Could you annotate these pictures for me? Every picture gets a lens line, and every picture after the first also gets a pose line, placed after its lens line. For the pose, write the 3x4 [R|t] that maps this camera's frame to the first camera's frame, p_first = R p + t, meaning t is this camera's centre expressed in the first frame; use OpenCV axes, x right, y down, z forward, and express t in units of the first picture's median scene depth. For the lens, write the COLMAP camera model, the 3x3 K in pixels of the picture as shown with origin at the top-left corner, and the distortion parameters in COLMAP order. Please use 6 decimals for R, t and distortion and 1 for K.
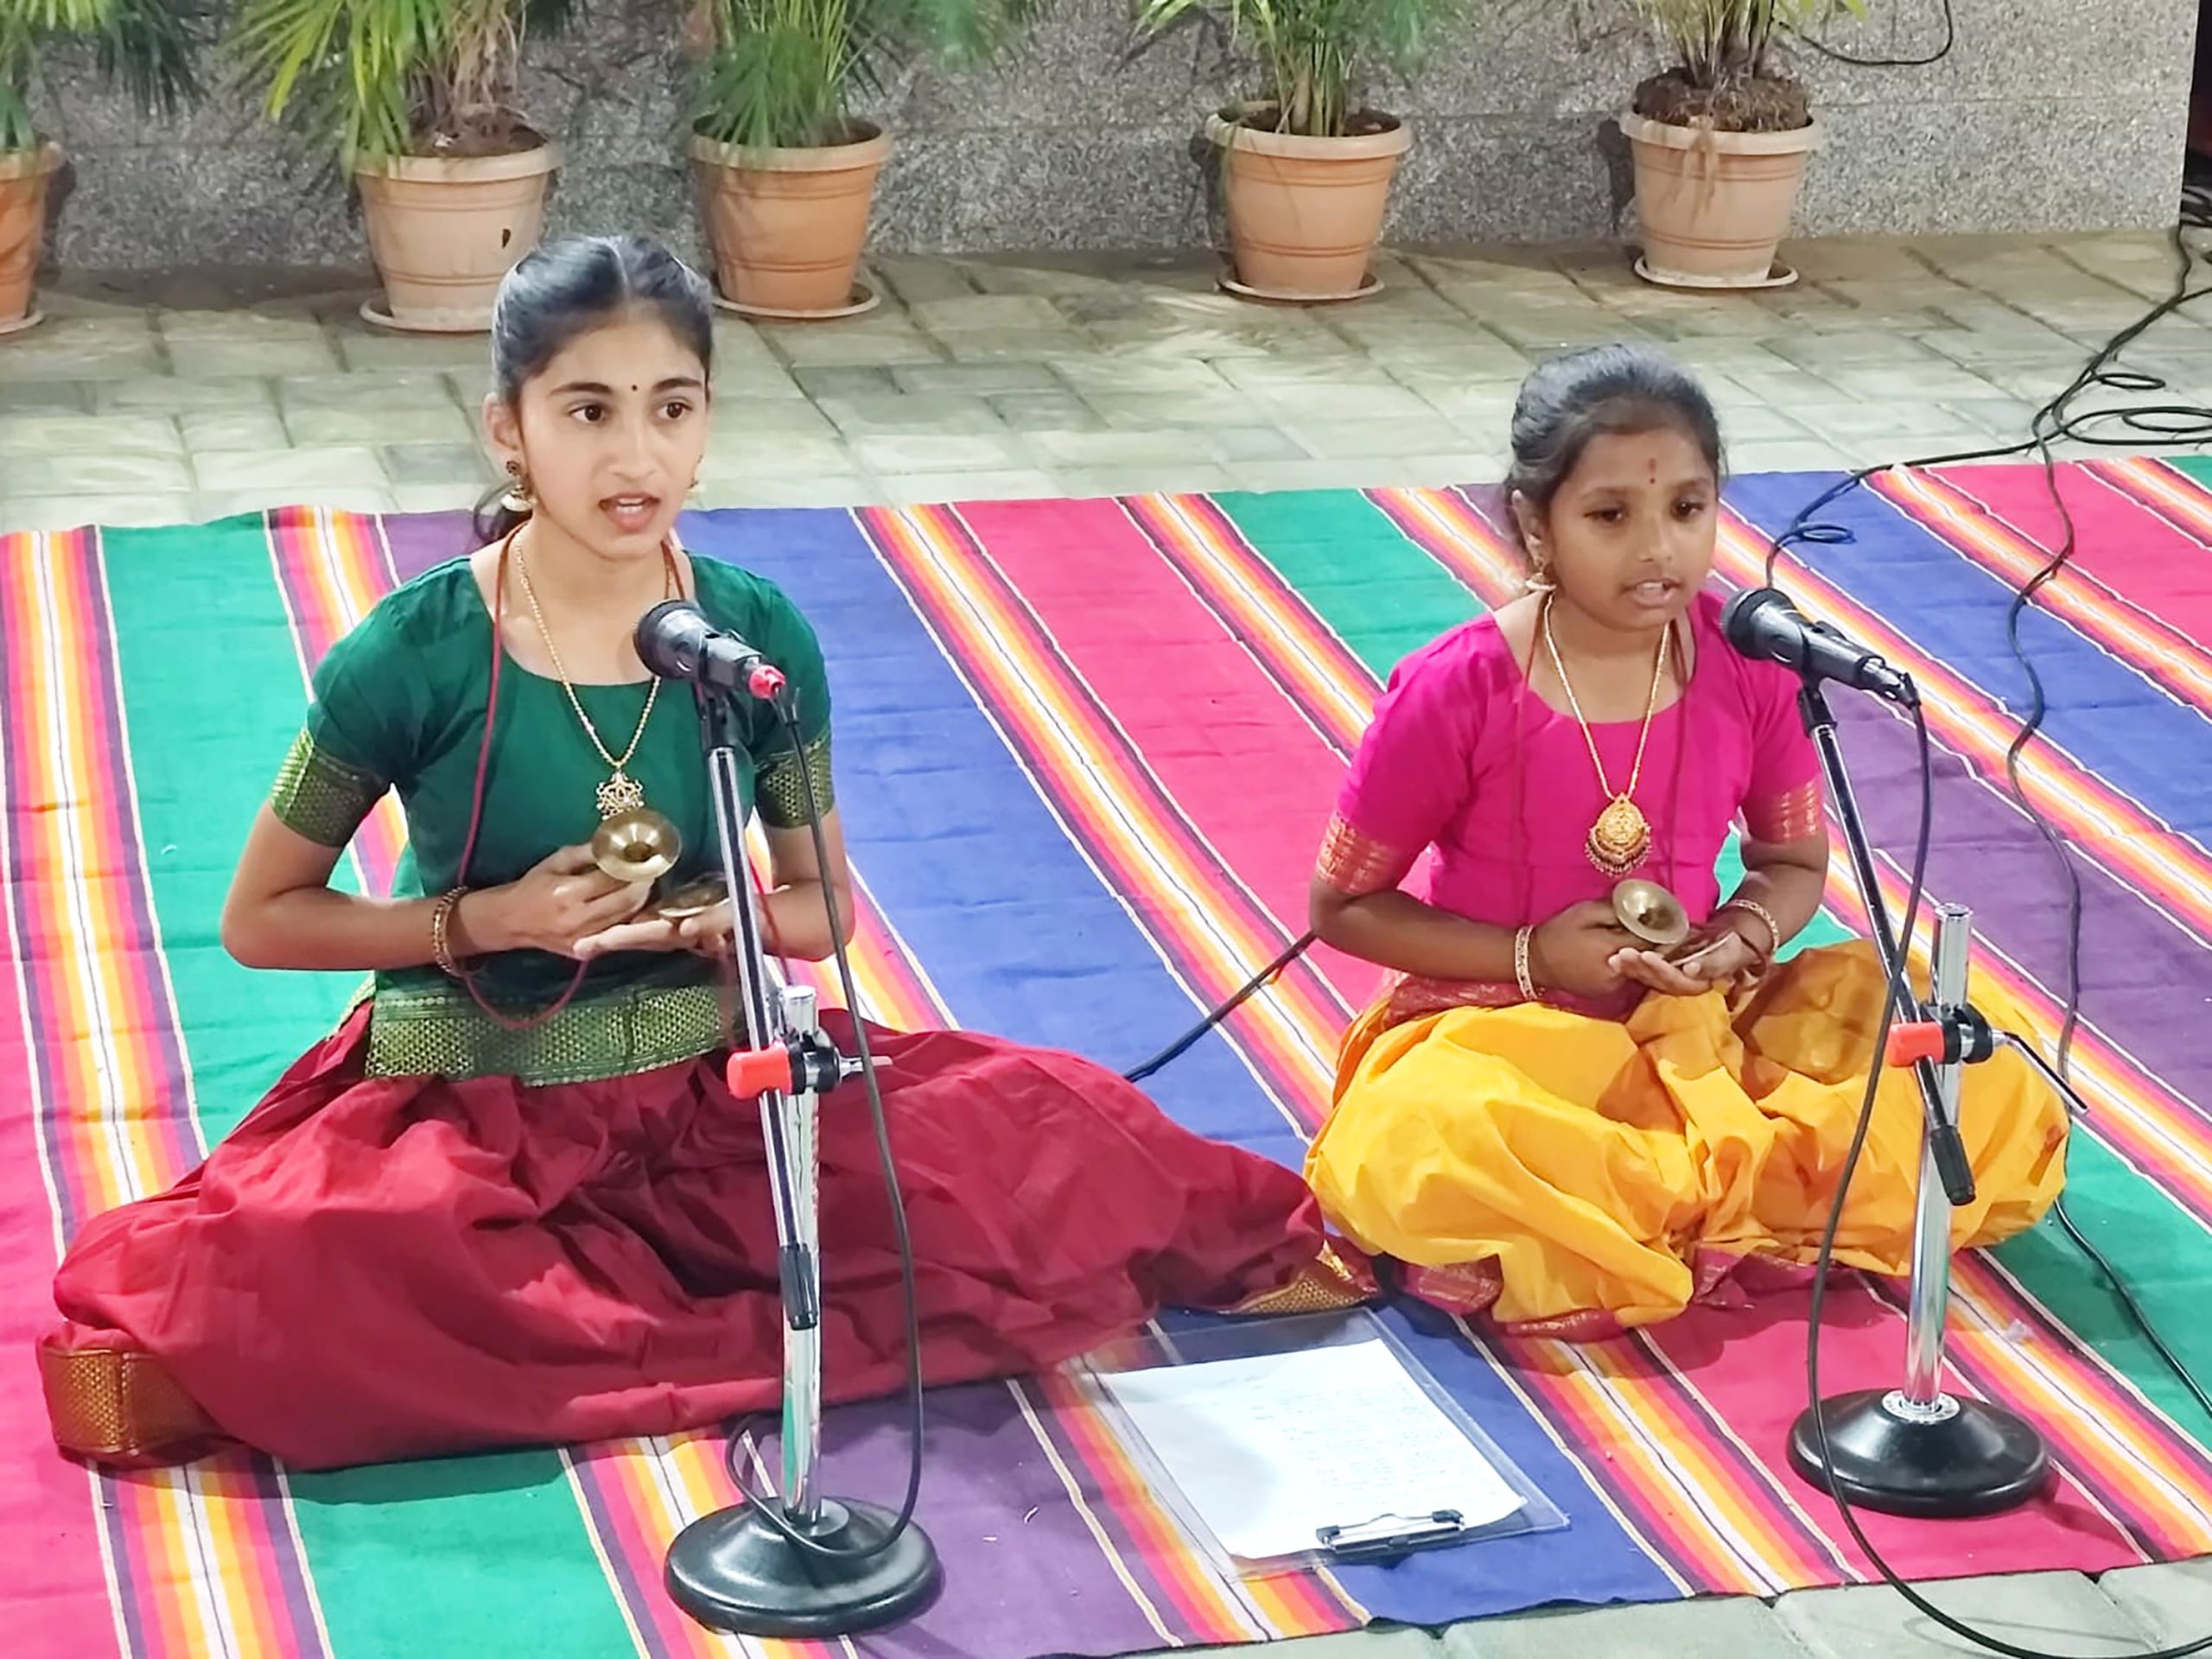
lens RADIAL K [[4659.6, 0, 1106.0], [0, 4659.6, 829.5], [0, 0, 1]] dist [0.251603, -1.783413]
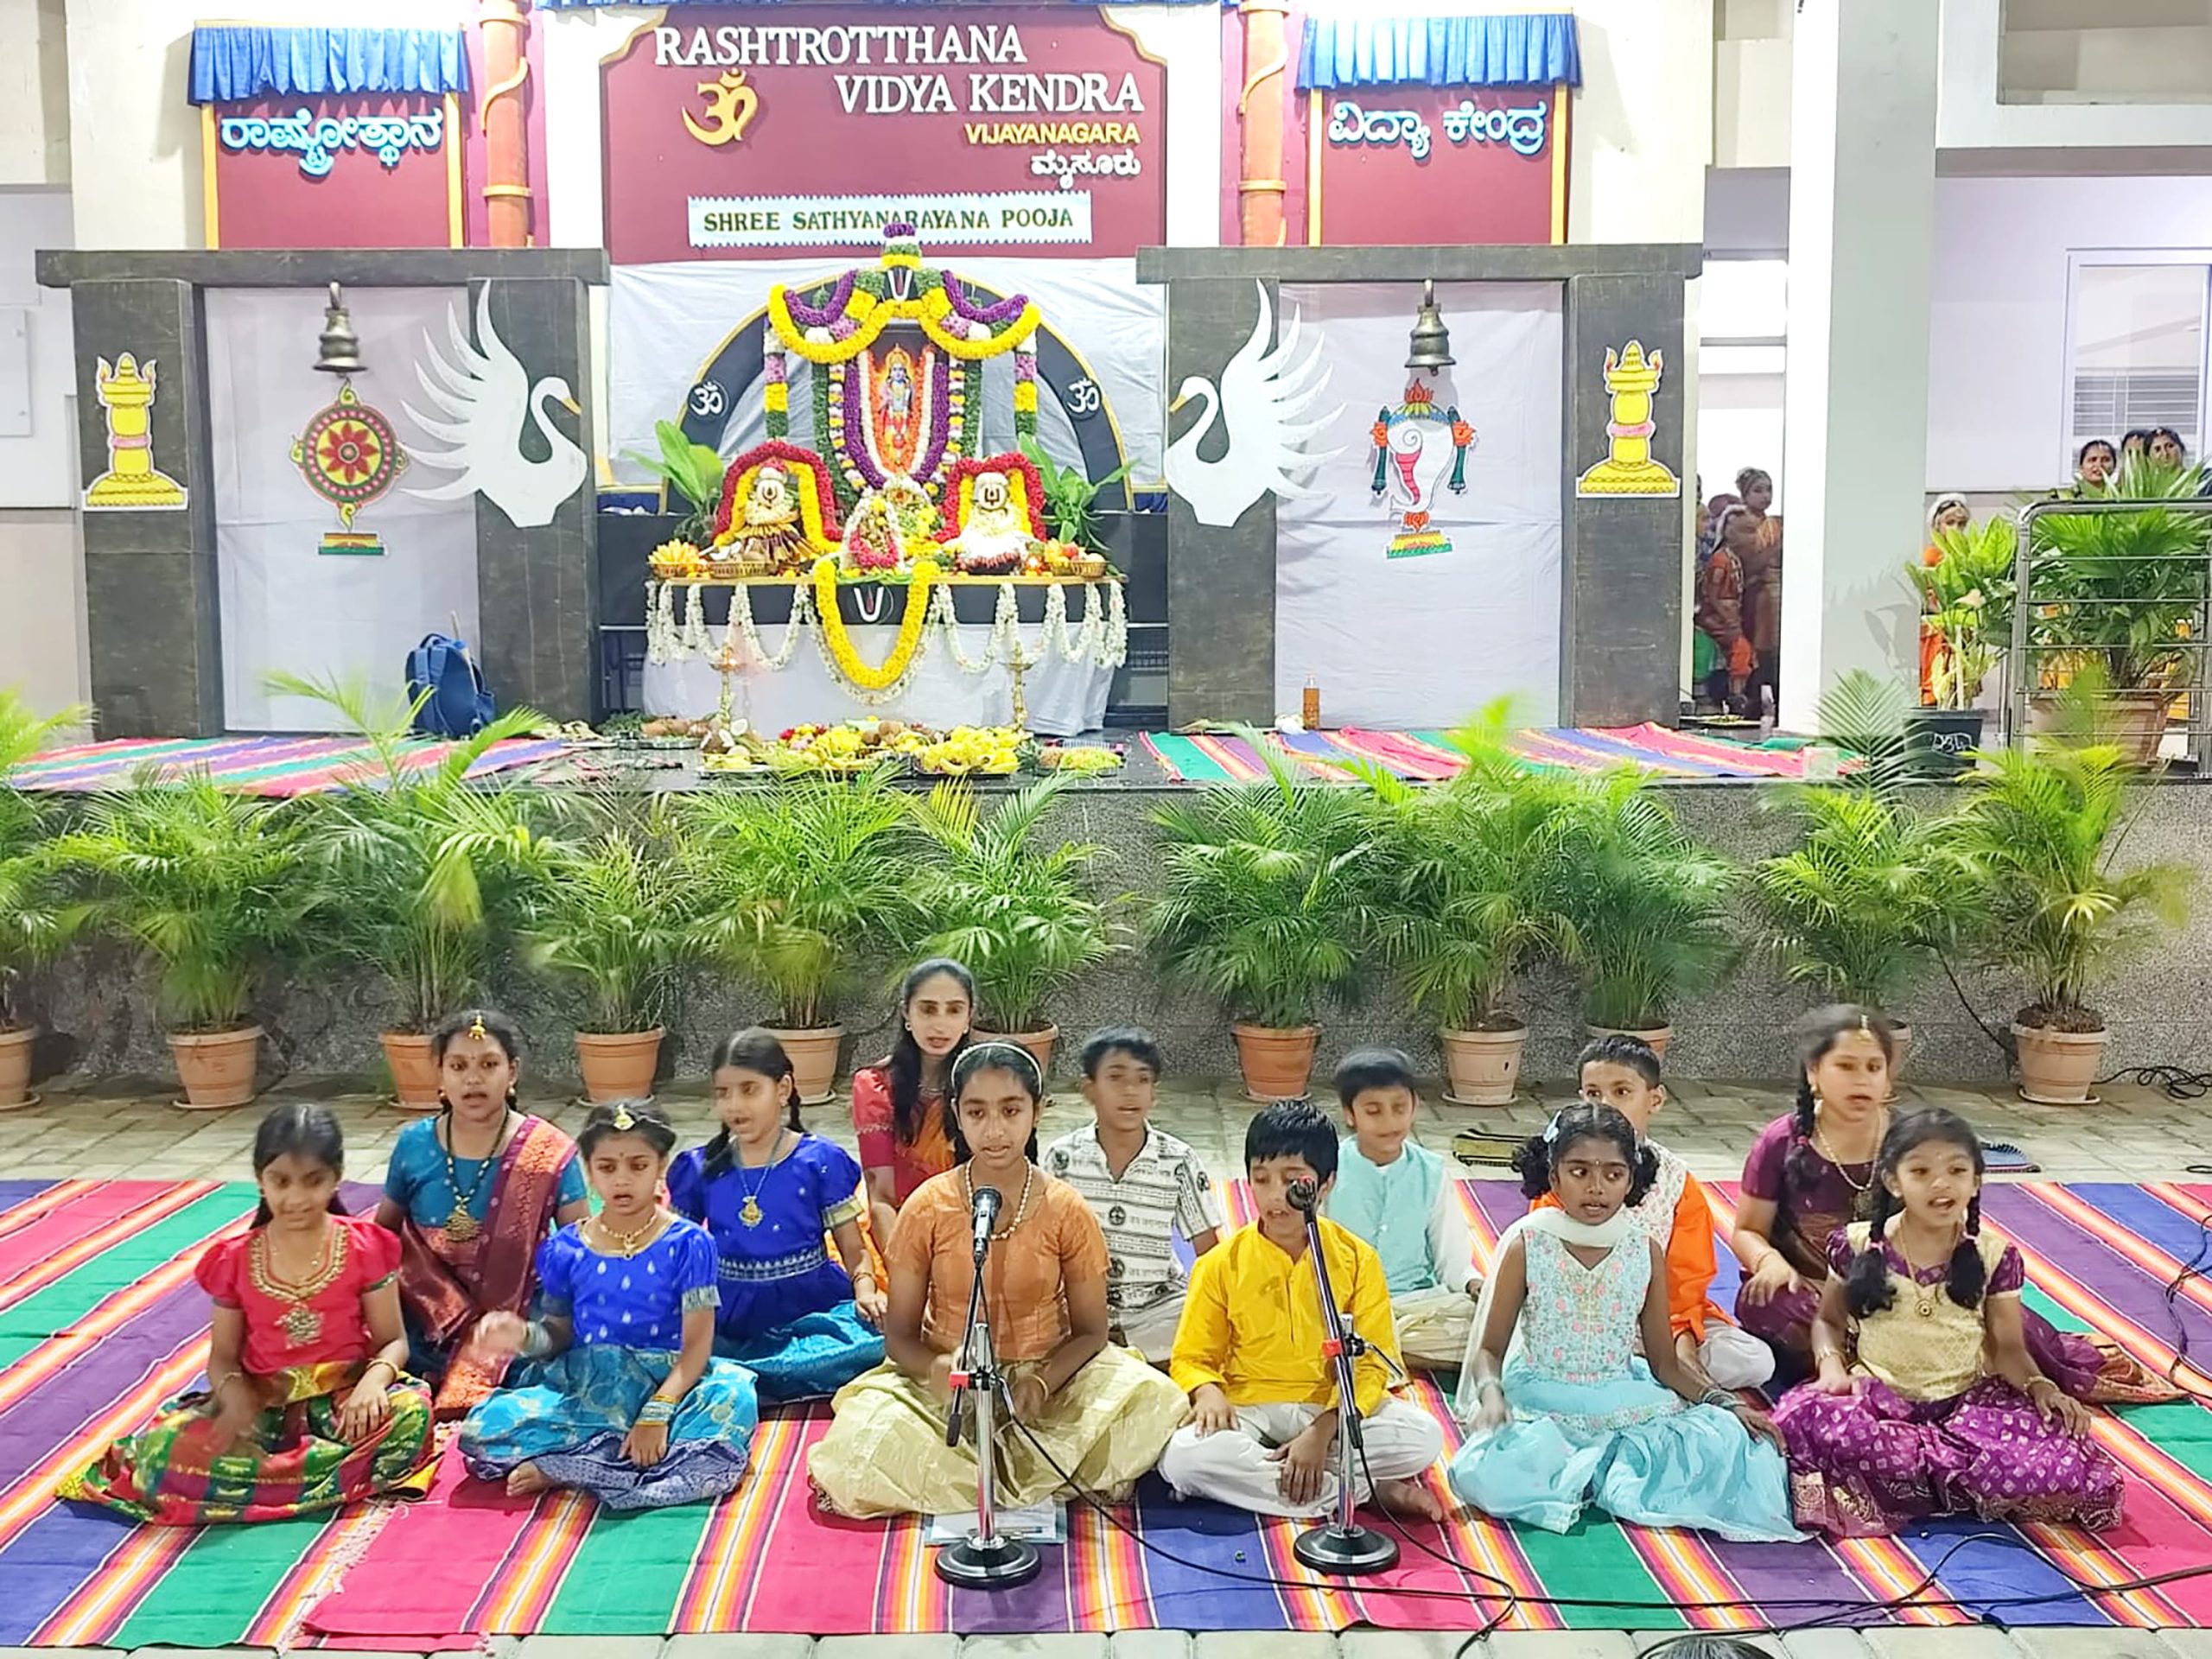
lens RADIAL K [[2337.5, 0, 1068.6], [0, 2337.5, 833.6], [0, 0, 1]] dist [0.098101, -0.253938]
pose [[0.968139, -0.003148, -0.250392, -0.041319], [-0.055657, 0.972205, -0.227419, 0.037418], [0.244148, 0.234109, 0.941055, -0.175499]]
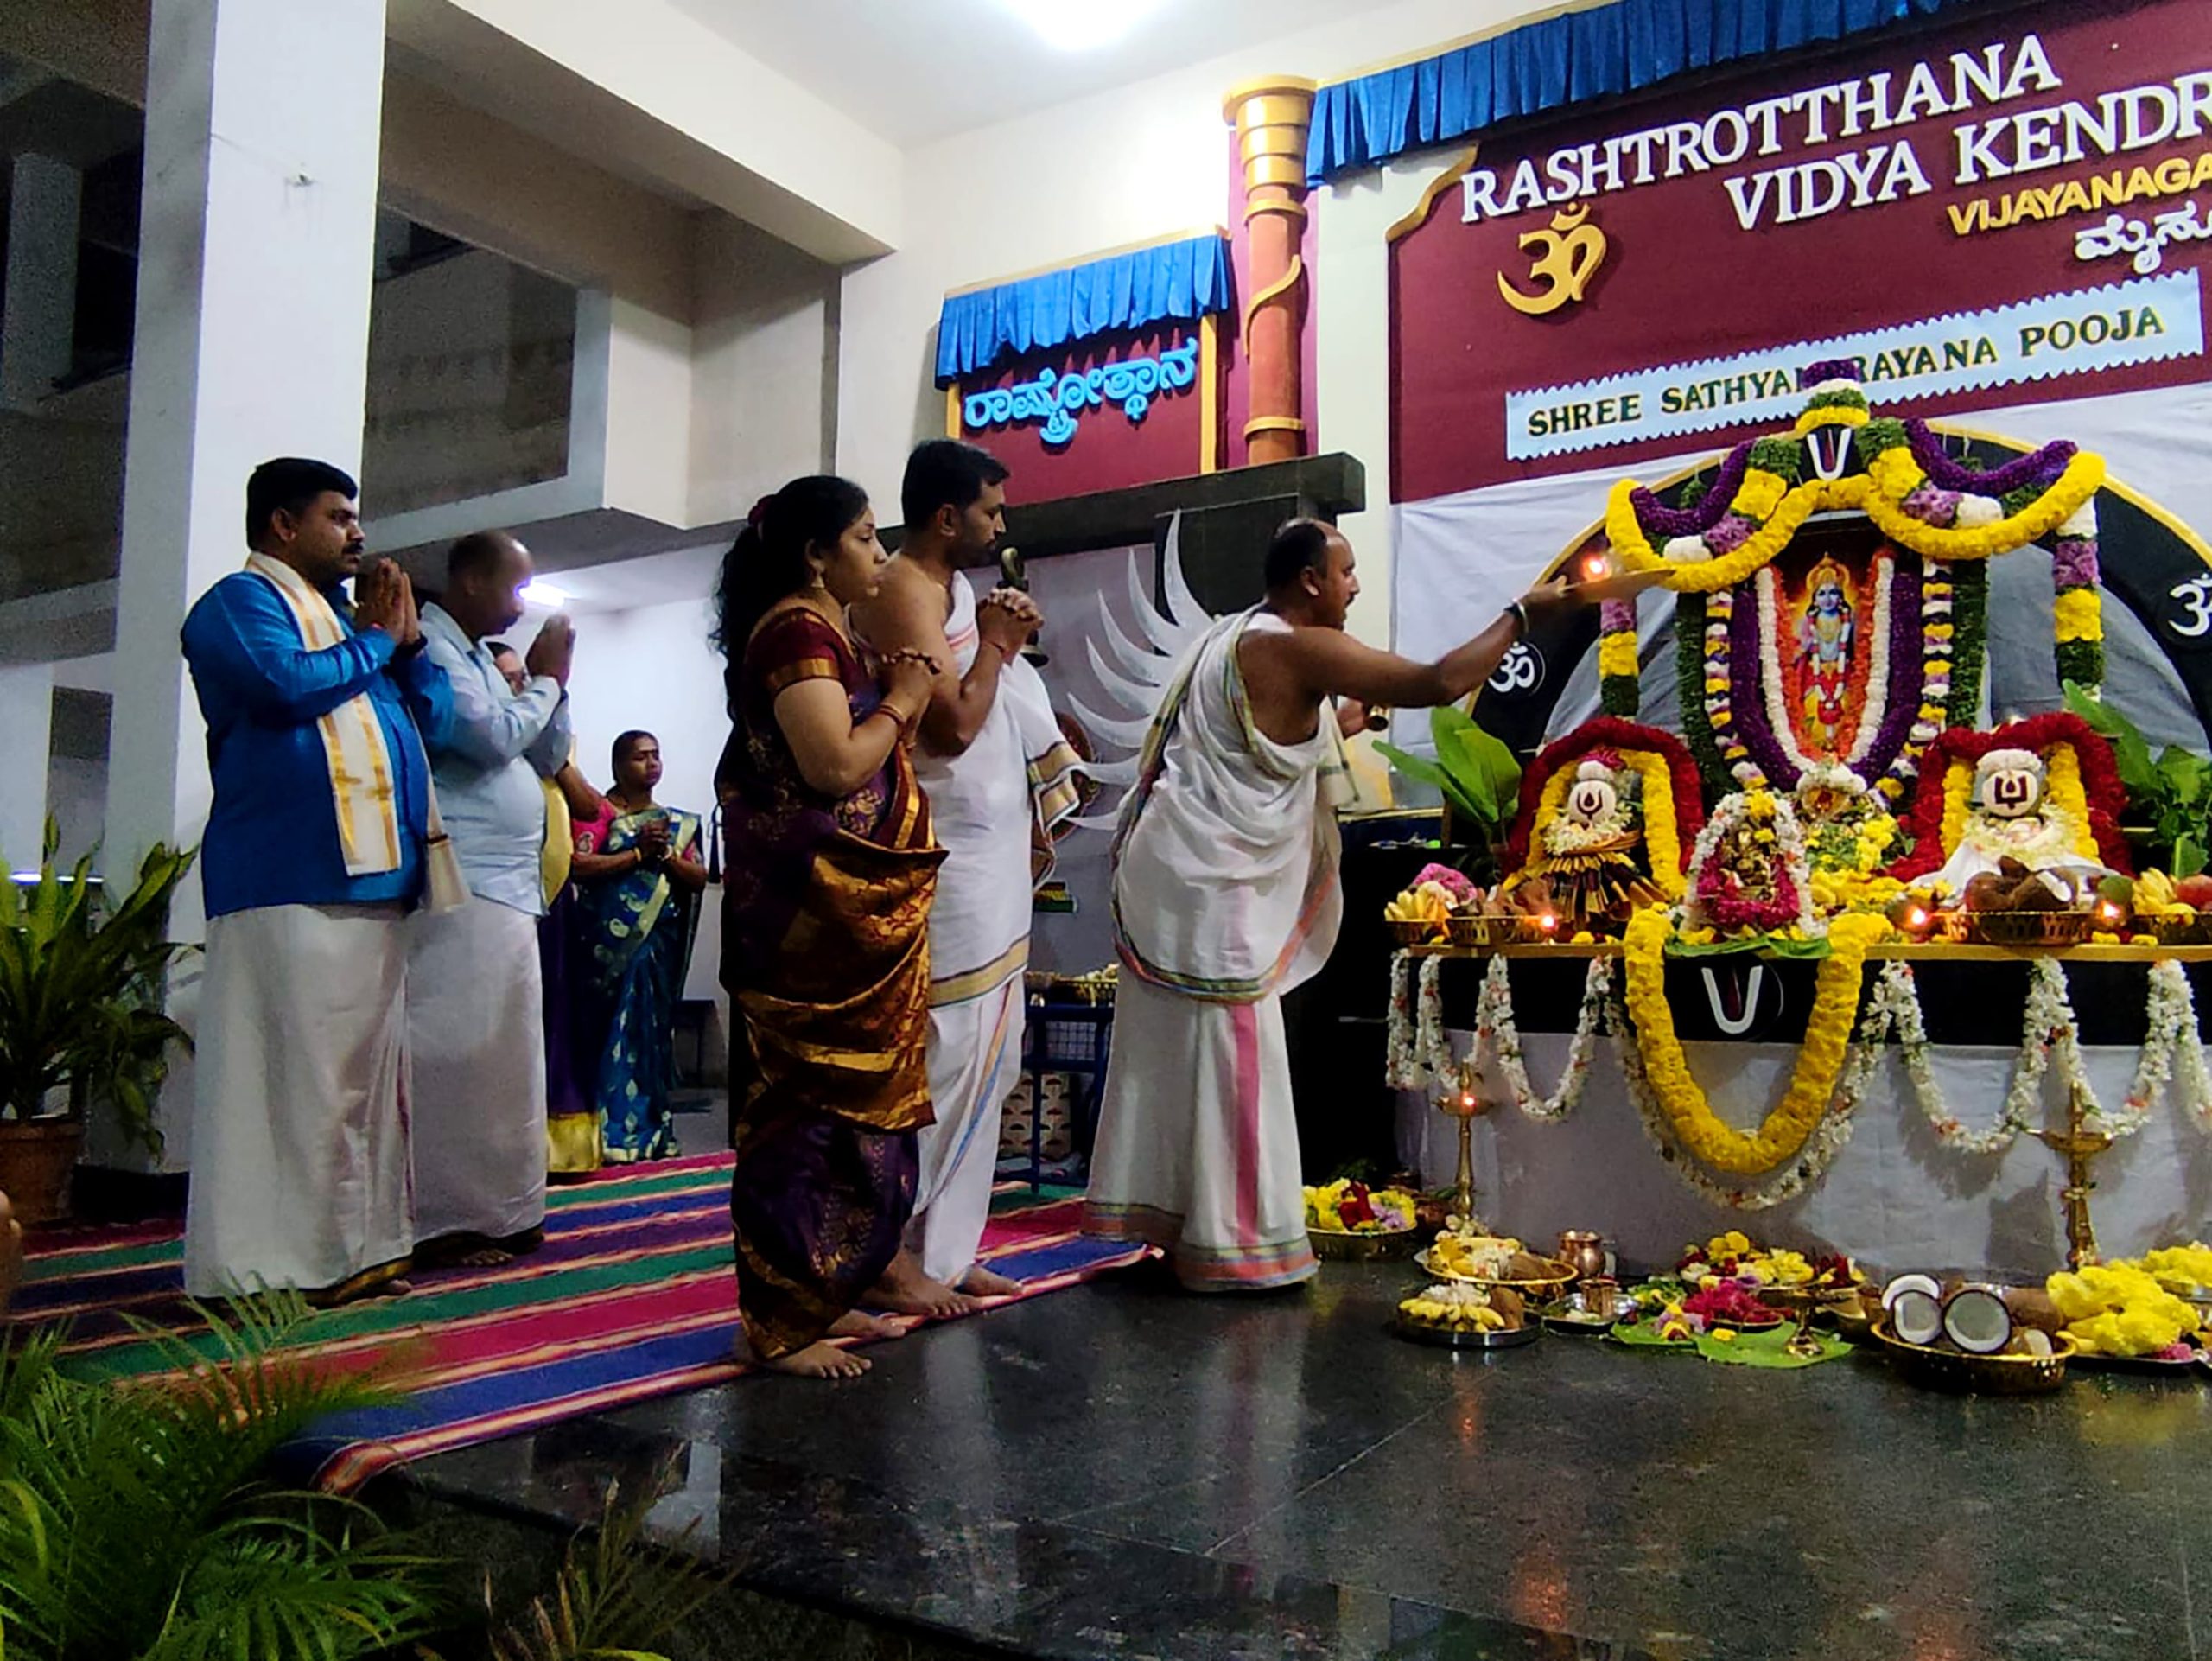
lens RADIAL K [[1673.7, 0, 1106.0], [0, 1673.7, 830.5], [0, 0, 1]] dist [-0.076174, 0.080184]
pose [[0.699312, -0.072110, -0.711170, -0.293536], [-0.225491, 0.921847, -0.315203, -0.268106], [0.678319, 0.380787, 0.628398, 0.657380]]
